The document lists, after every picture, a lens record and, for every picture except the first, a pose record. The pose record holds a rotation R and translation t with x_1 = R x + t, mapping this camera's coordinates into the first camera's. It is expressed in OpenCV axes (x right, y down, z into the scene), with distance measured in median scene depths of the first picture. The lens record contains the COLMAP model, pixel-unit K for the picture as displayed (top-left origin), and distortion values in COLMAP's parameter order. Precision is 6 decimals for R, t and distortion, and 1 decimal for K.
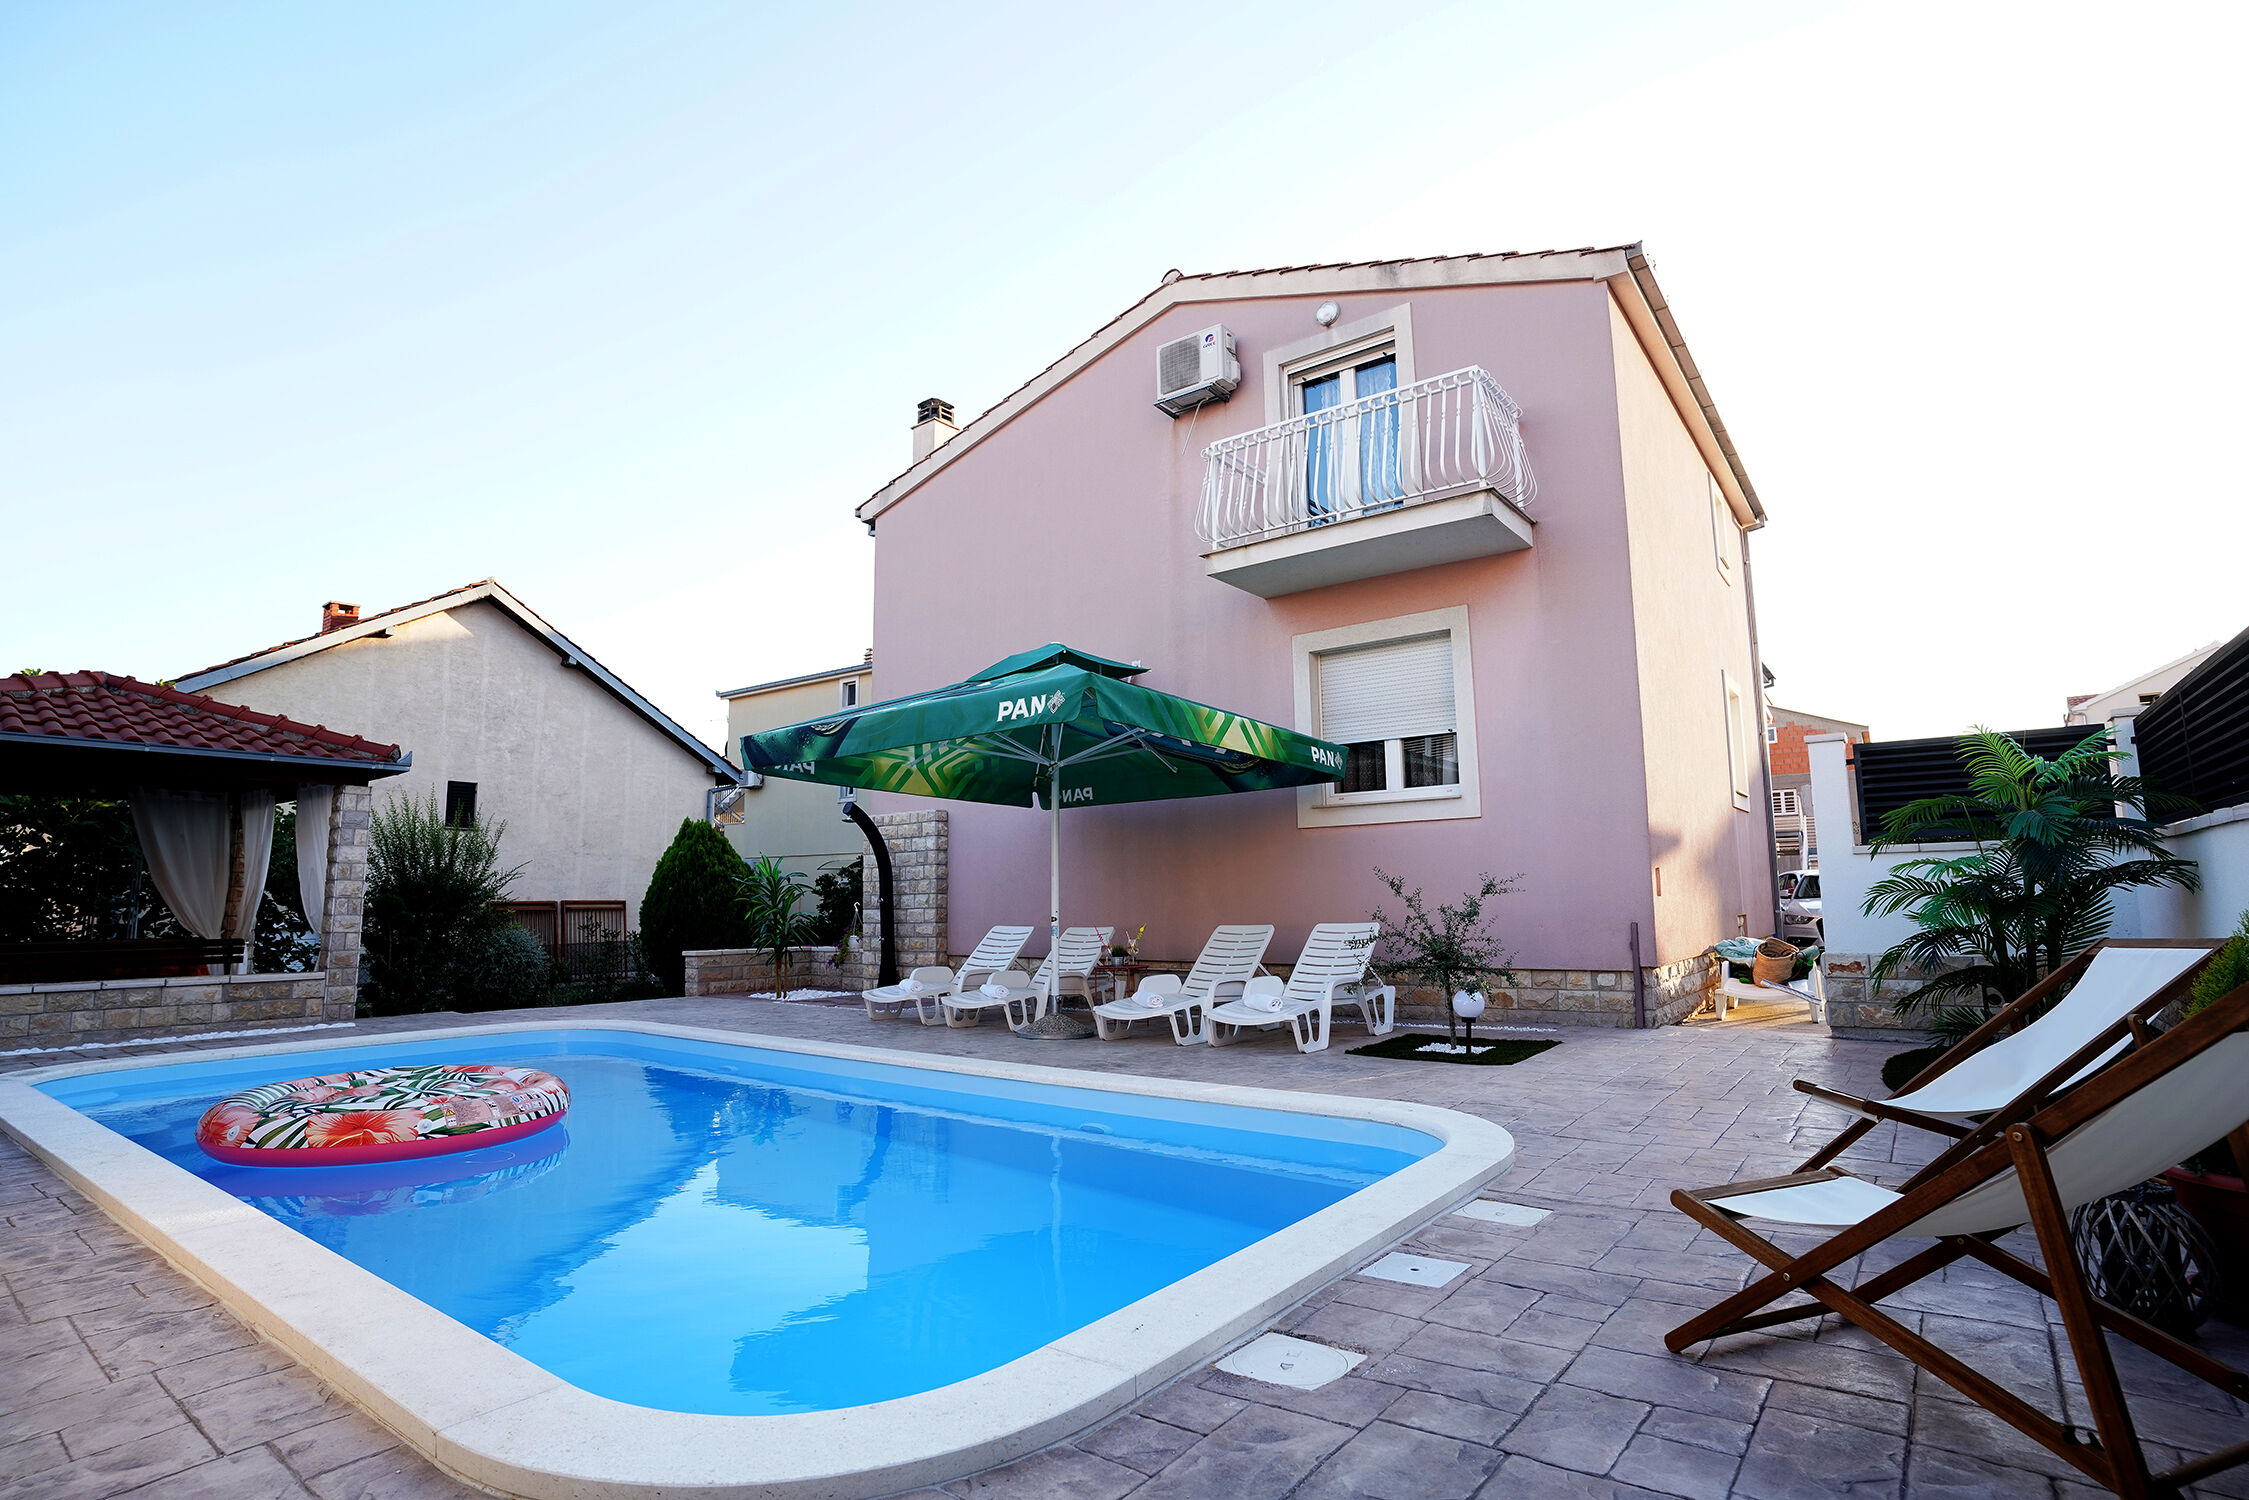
lens RADIAL K [[1096.1, 0, 1129.9], [0, 1096.1, 757.3], [0, 0, 1]] dist [-0.075747, 0.031148]
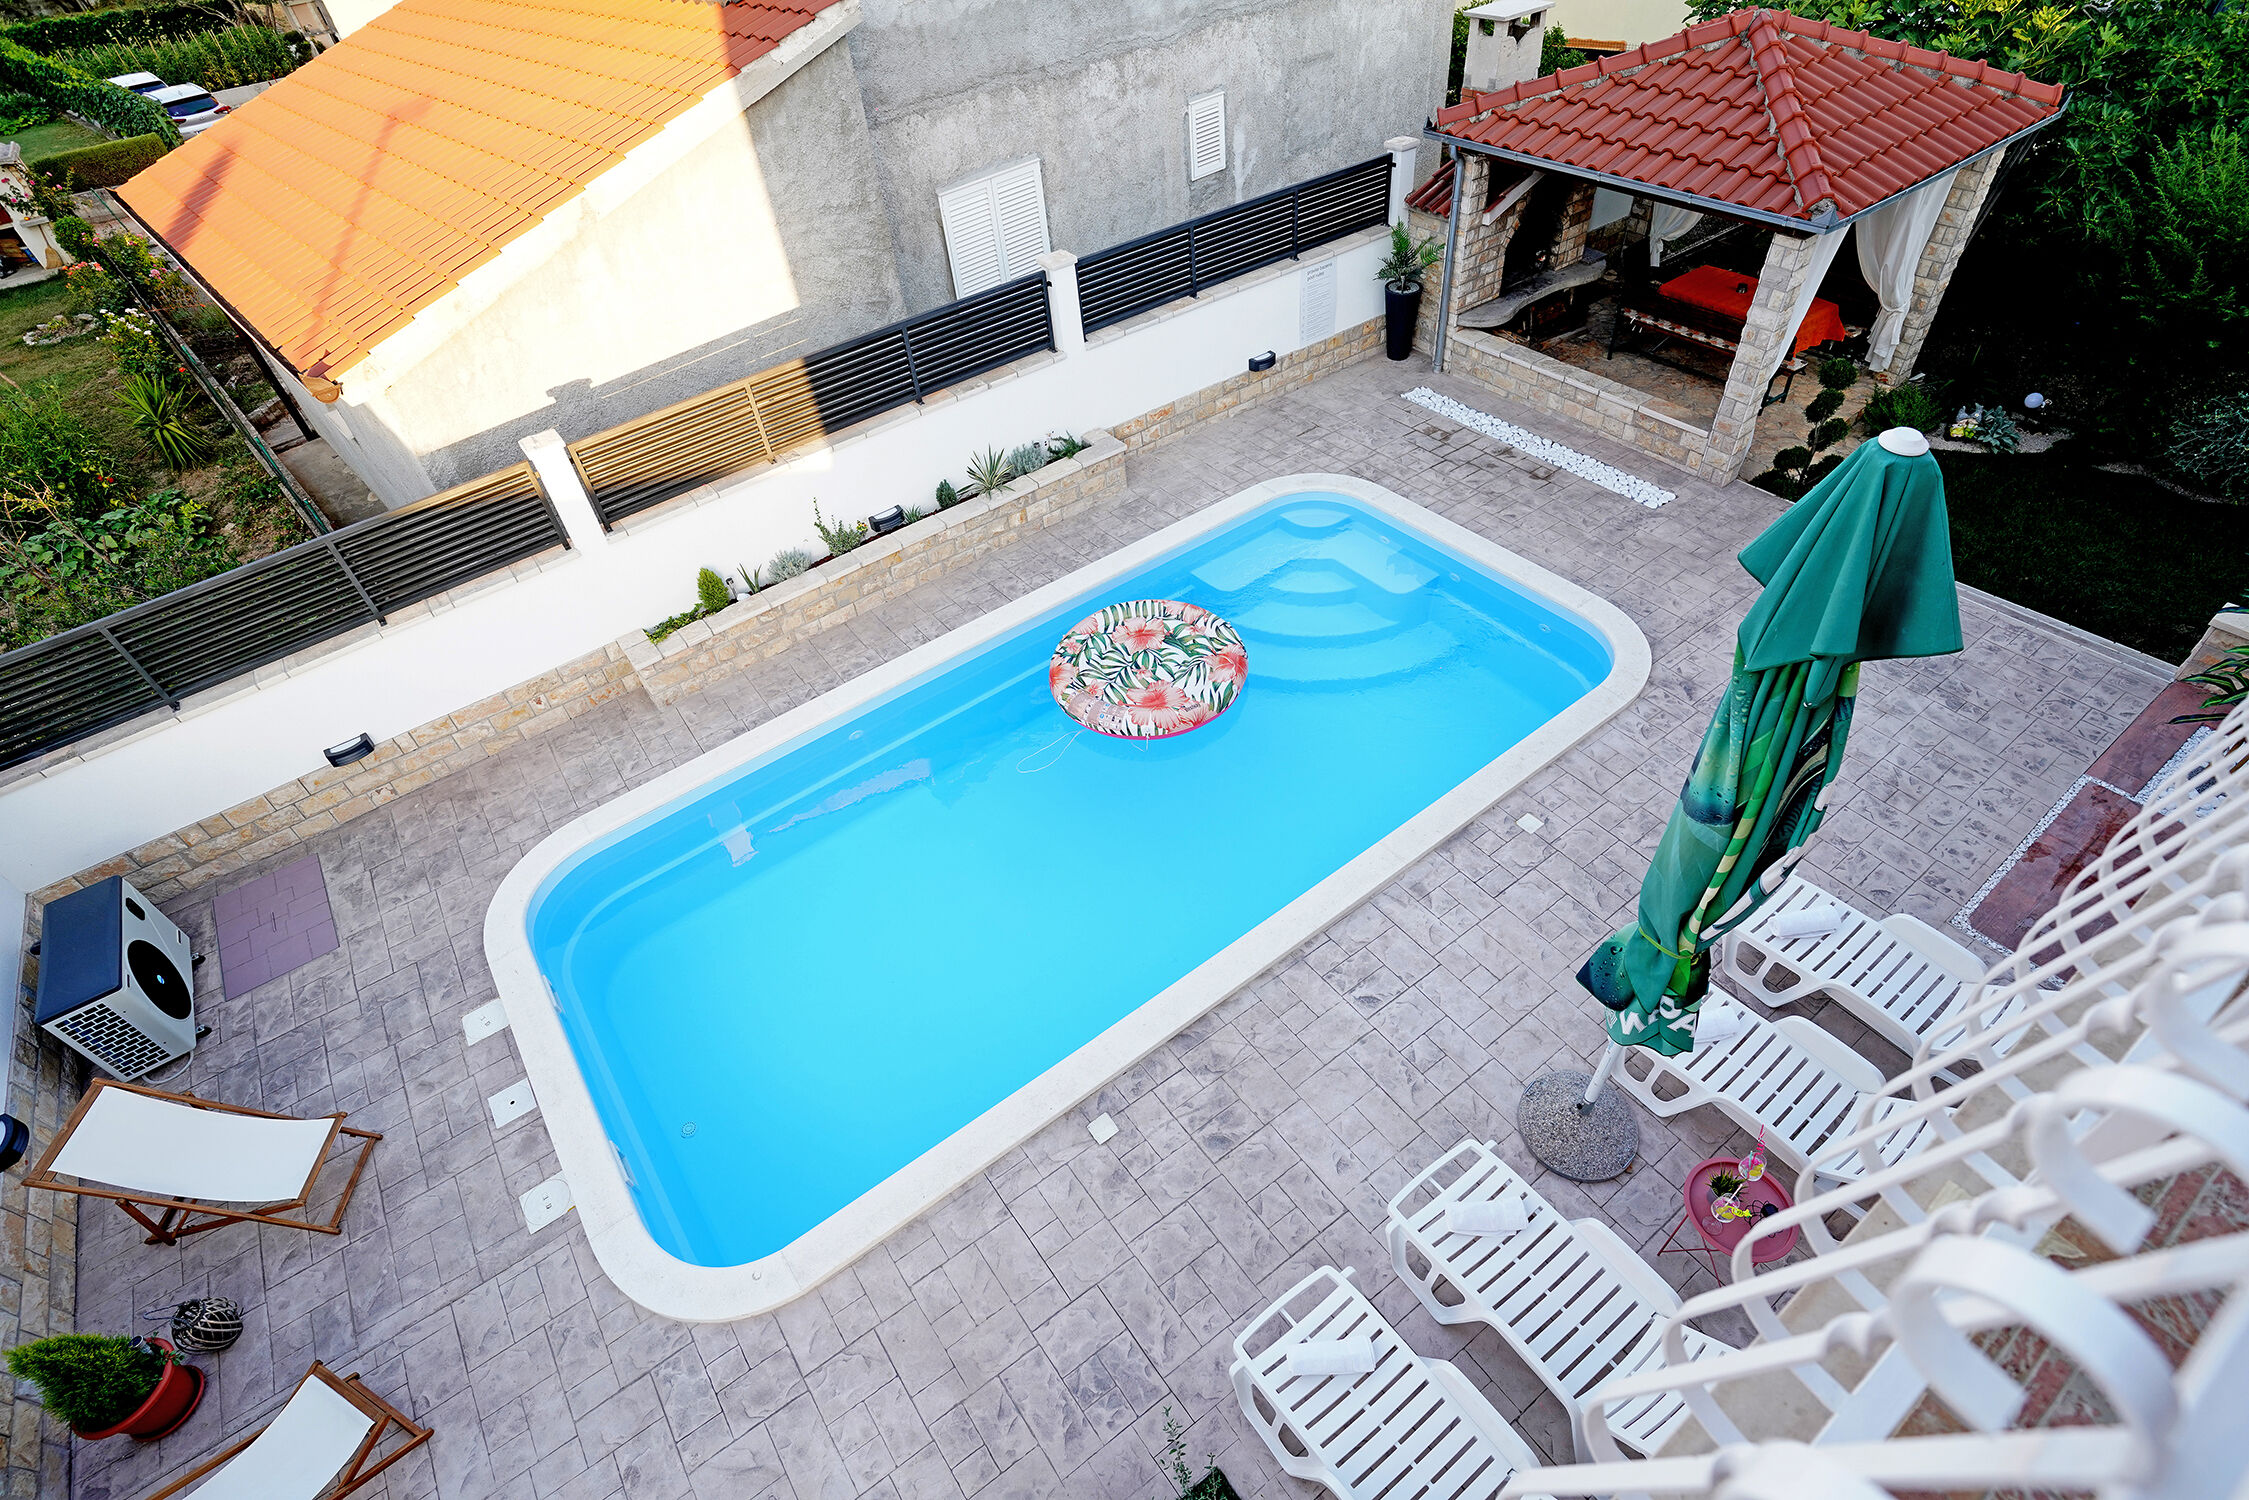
lens RADIAL K [[1096.1, 0, 1133.5], [0, 1096.1, 761.0], [0, 0, 1]] dist [-0.075747, 0.031148]
pose [[-0.282177, 0.697252, -0.658951, 0.236199], [0.207616, 0.714968, 0.667620, -0.328490], [0.936628, 0.051578, -0.346508, 0.808104]]
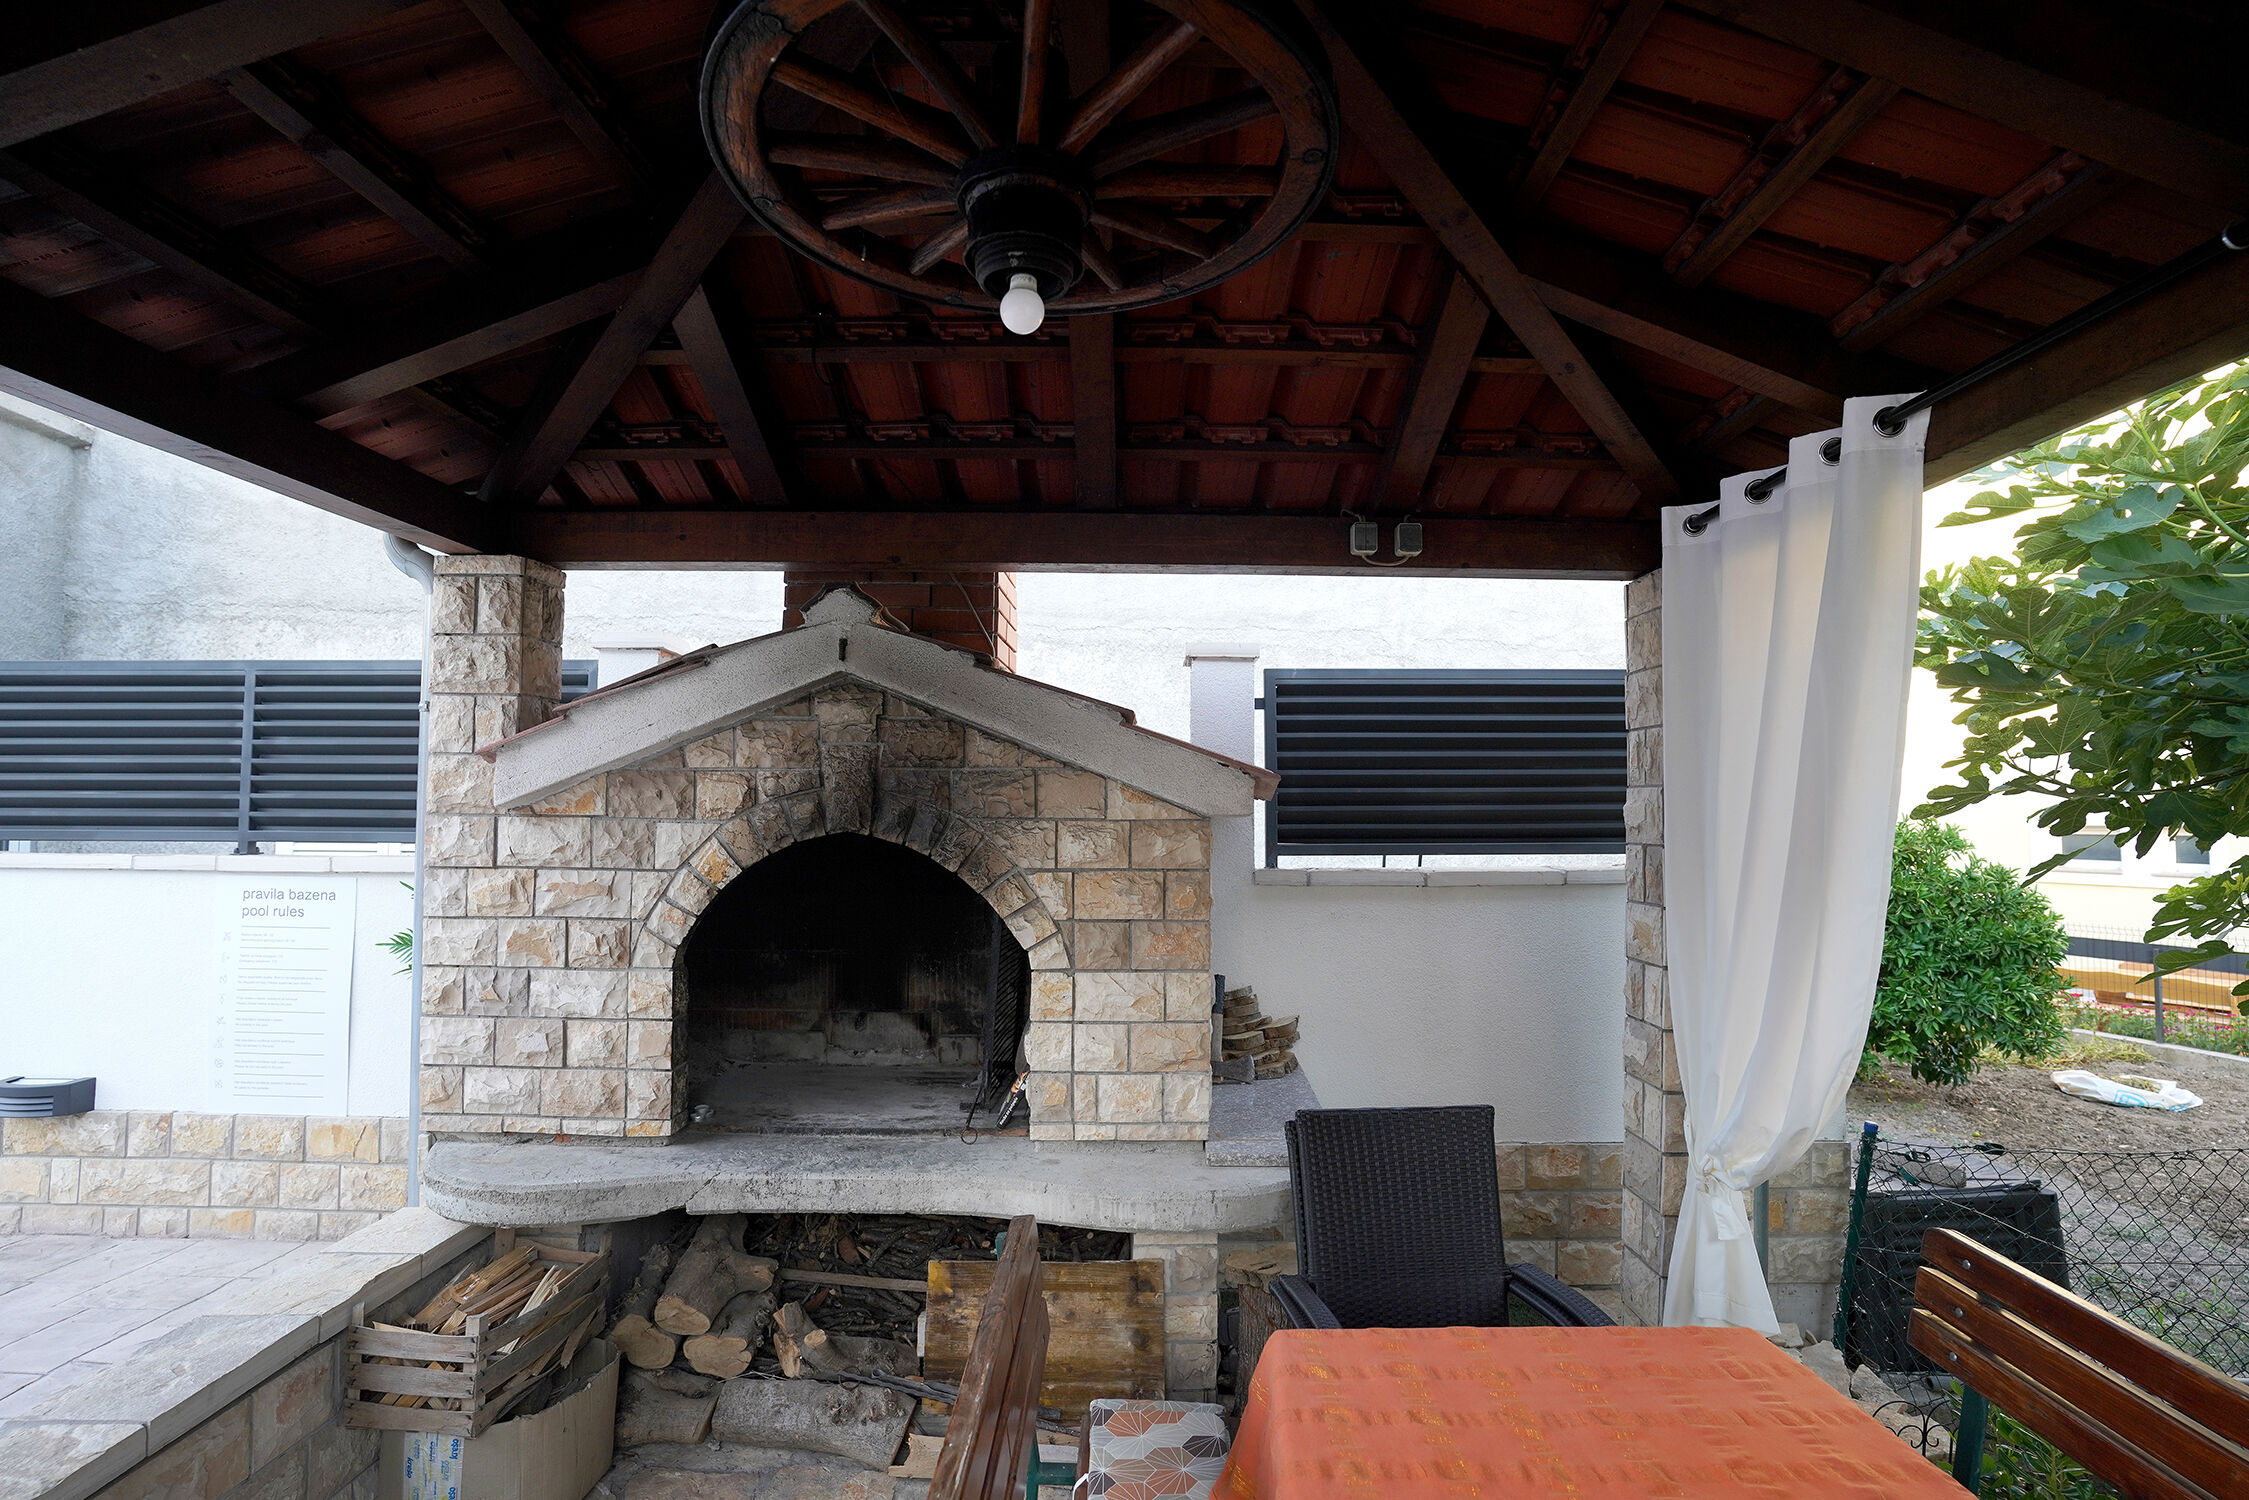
lens RADIAL K [[1096.1, 0, 1125.3], [0, 1096.1, 769.0], [0, 0, 1]] dist [-0.075747, 0.031148]
pose [[-0.803409, -0.020688, -0.595068, -0.869176], [0.079871, 0.986620, -0.142136, 0.104927], [0.590046, -0.161722, -0.791007, 1.051274]]
